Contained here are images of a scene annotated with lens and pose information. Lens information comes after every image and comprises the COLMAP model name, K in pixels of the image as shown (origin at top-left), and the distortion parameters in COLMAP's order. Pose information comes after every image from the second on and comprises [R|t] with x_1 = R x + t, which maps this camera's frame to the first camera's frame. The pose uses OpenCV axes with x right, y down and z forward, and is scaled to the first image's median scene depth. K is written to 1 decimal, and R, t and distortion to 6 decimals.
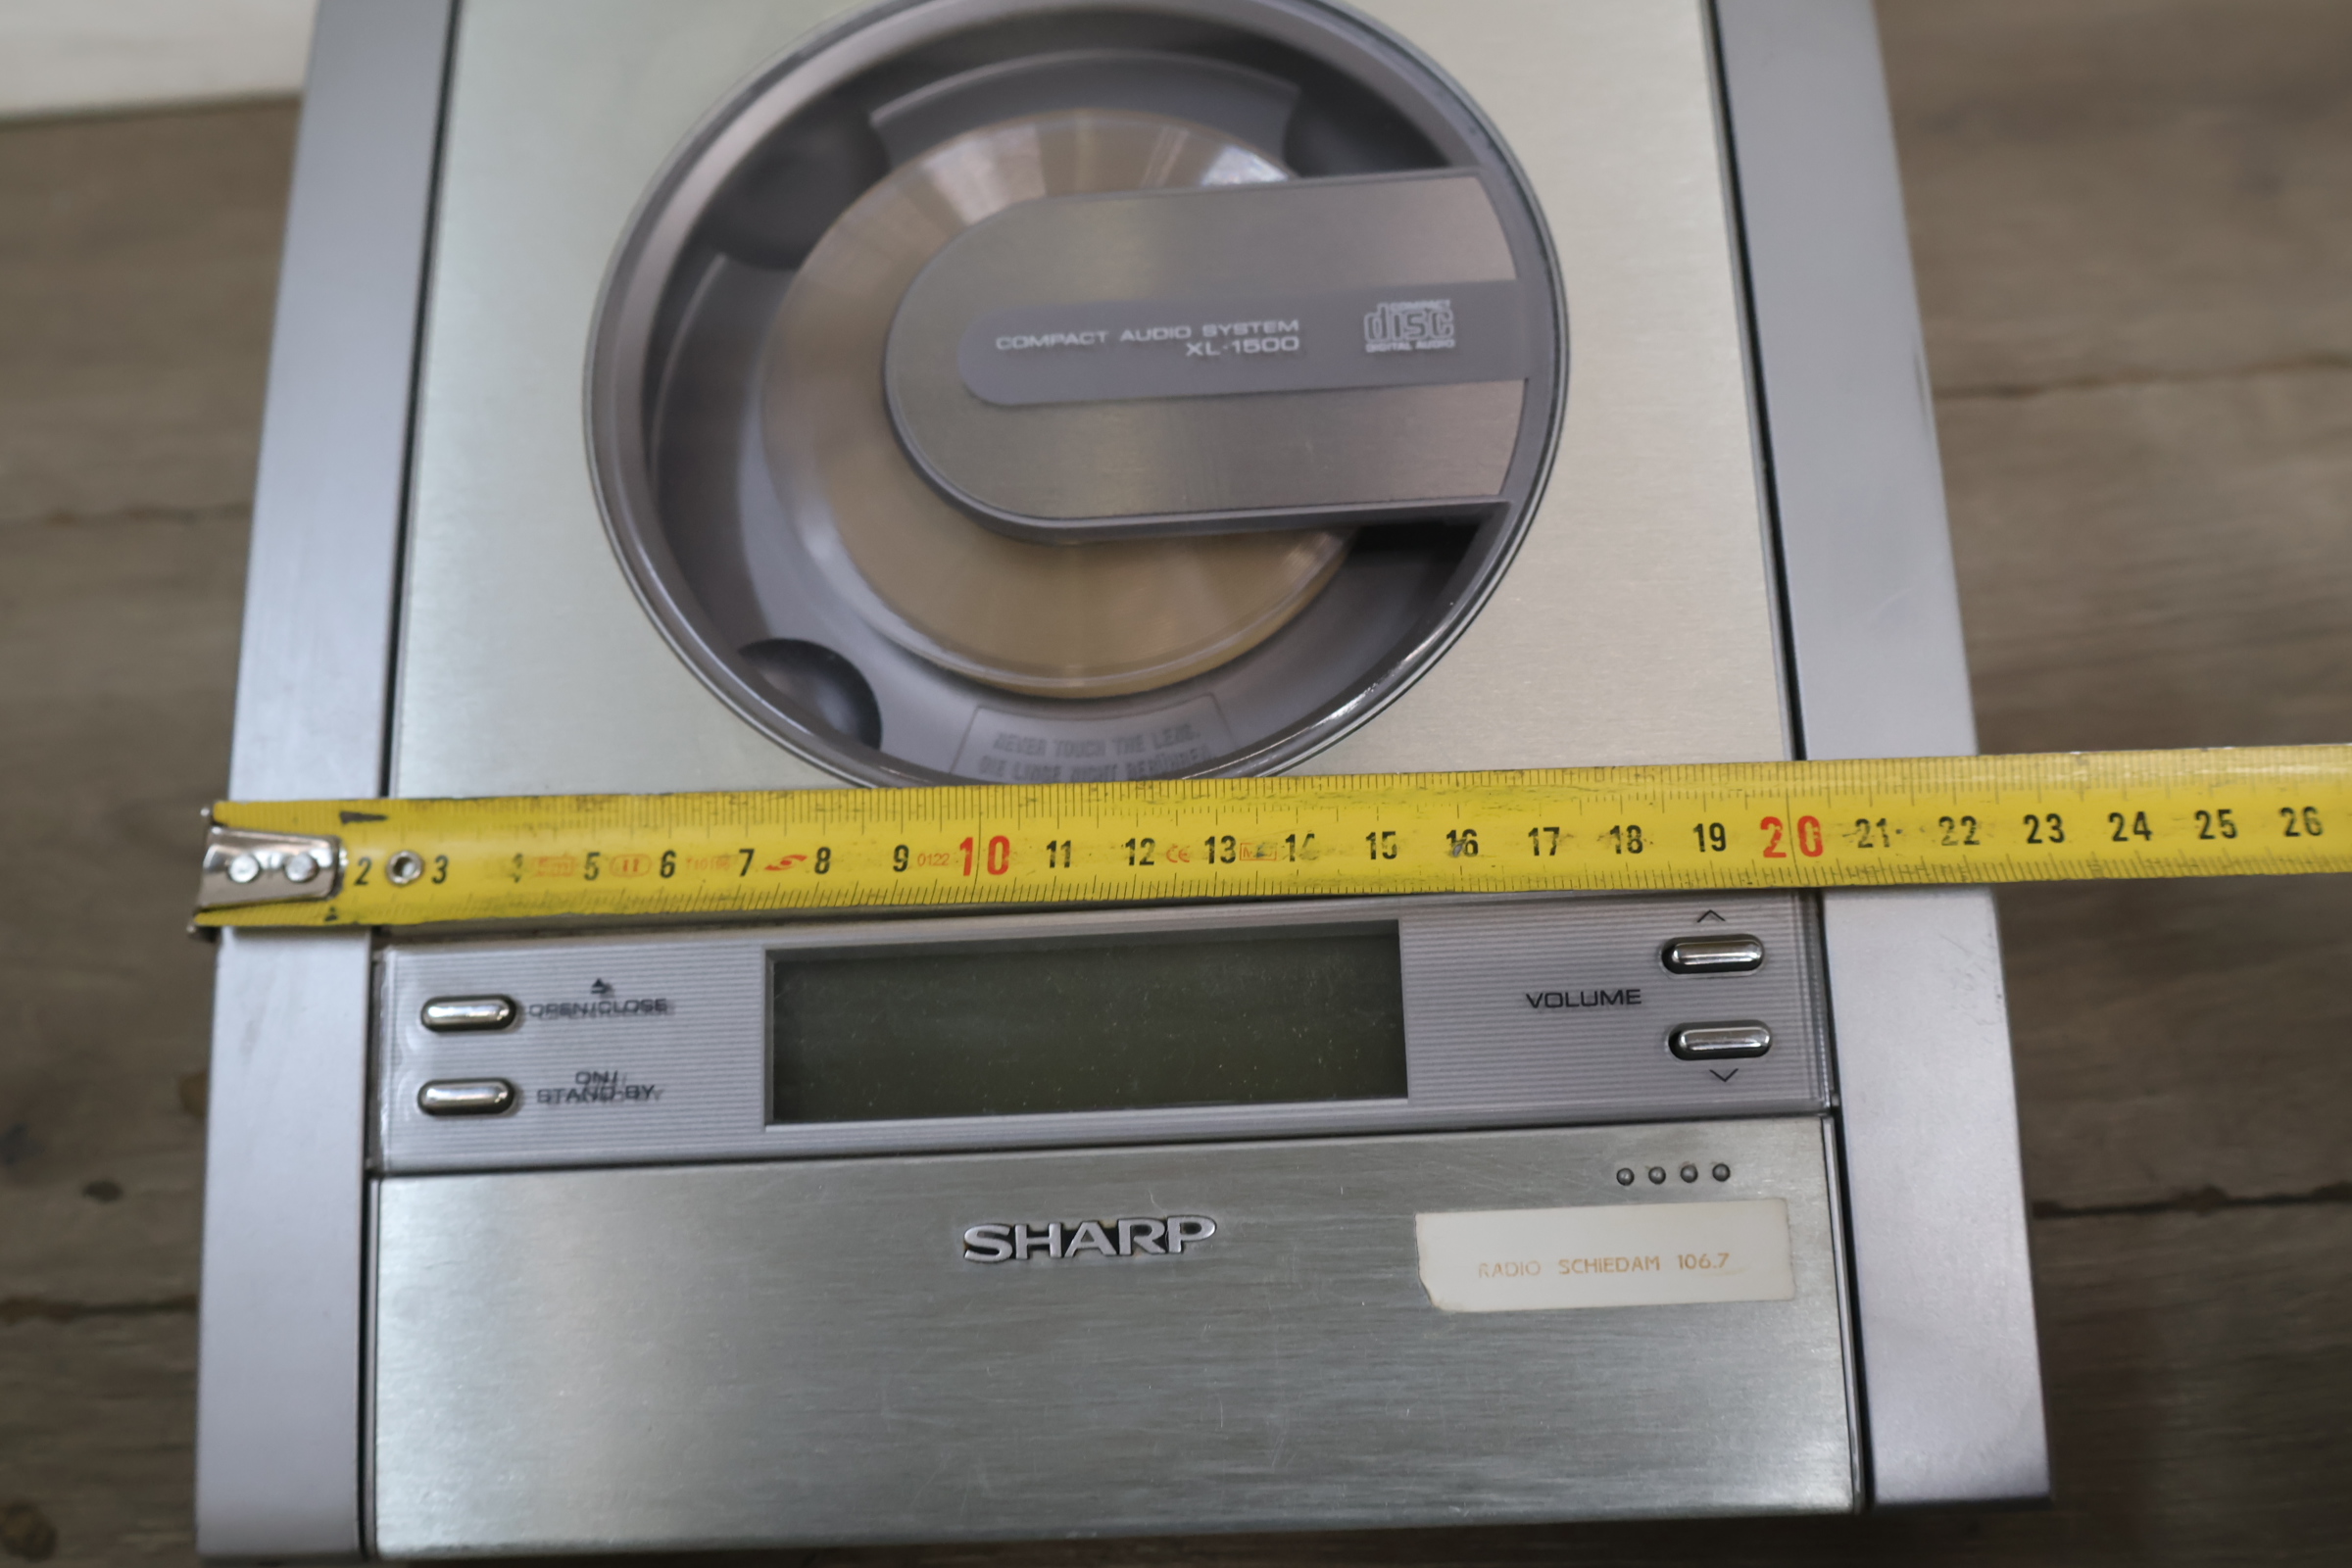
lens RADIAL K [[2602.5, 0, 1160.1], [0, 2602.5, 742.9], [0, 0, 1]] dist [-0.005103, 0.011386]
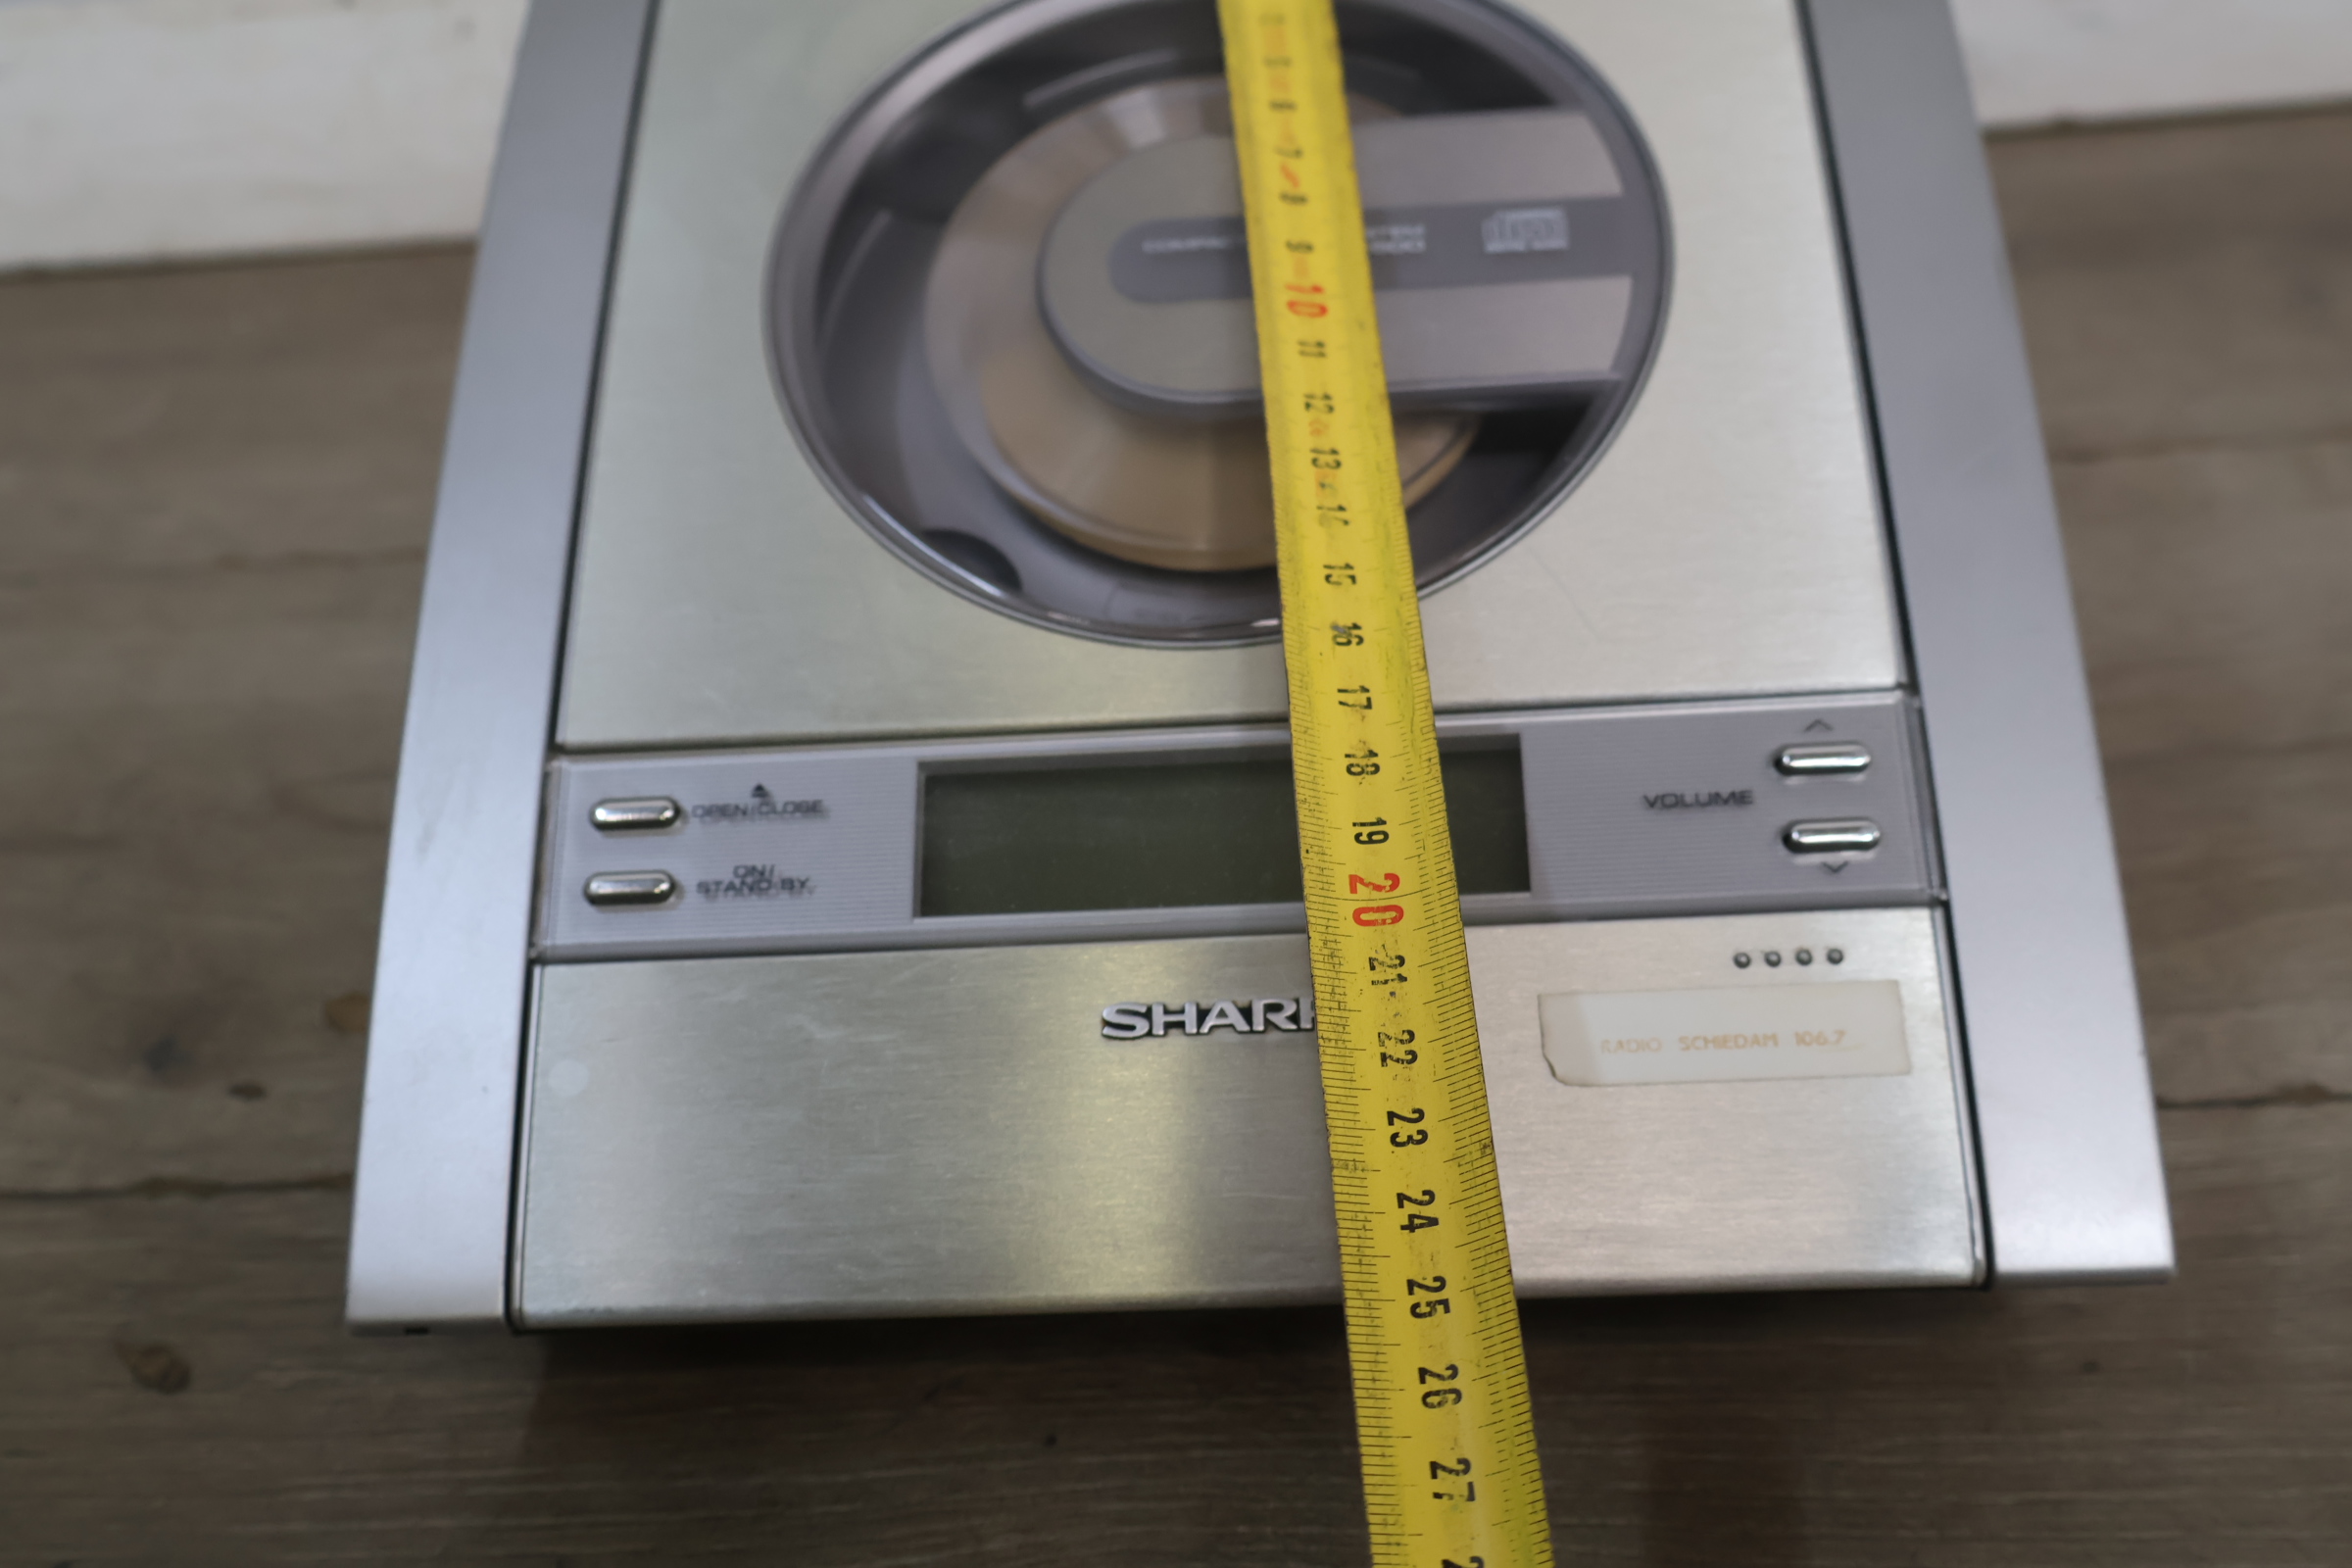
lens RADIAL K [[2602.5, 0, 1160.1], [0, 2602.5, 742.9], [0, 0, 1]] dist [-0.005103, 0.011386]
pose [[0.999604, 0.017354, -0.022139, -0.030583], [-0.020749, 0.986287, -0.163730, 0.245853], [0.018994, 0.164125, 0.986257, -0.040224]]
